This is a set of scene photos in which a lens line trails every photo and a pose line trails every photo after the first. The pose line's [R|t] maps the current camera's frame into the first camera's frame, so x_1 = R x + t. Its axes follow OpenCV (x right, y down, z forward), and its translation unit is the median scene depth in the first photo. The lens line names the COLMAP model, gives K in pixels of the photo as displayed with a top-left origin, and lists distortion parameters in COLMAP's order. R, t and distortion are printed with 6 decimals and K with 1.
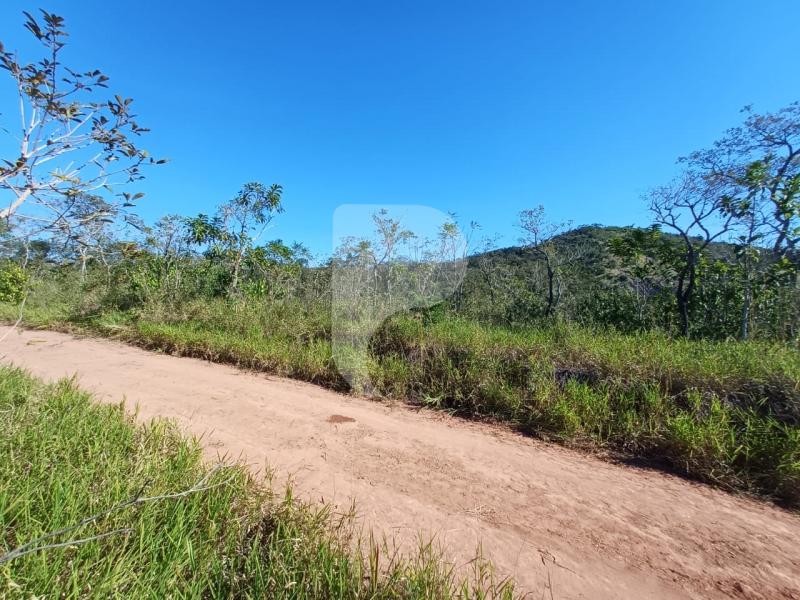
lens RADIAL K [[314.3, 0, 402.0], [0, 314.3, 302.2], [0, 0, 1]] dist [0.001092, 0.000365]
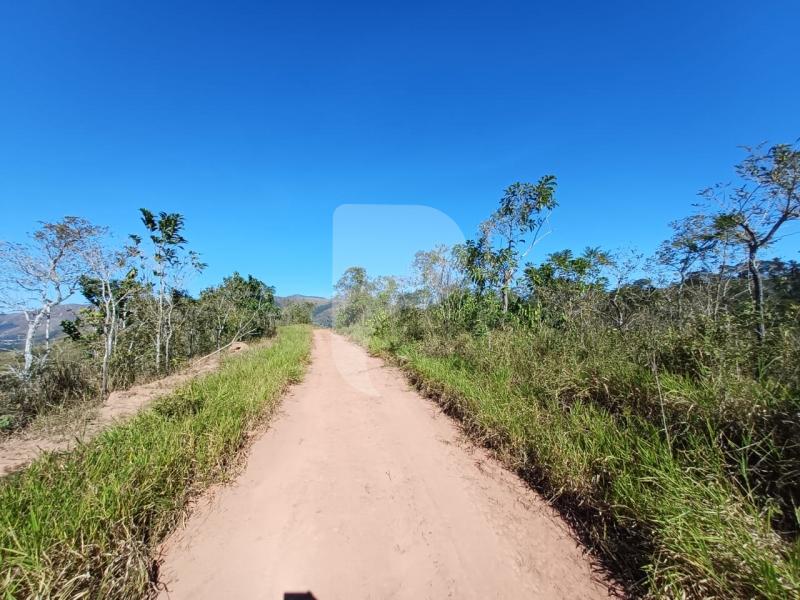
lens RADIAL K [[314.3, 0, 398.6], [0, 314.3, 297.6], [0, 0, 1]] dist [0.001092, 0.000365]
pose [[0.547516, -0.103079, -0.830422, 0.001675], [0.003359, 0.992647, -0.121001, 0.004033], [0.836788, 0.063461, 0.543836, 0.327117]]
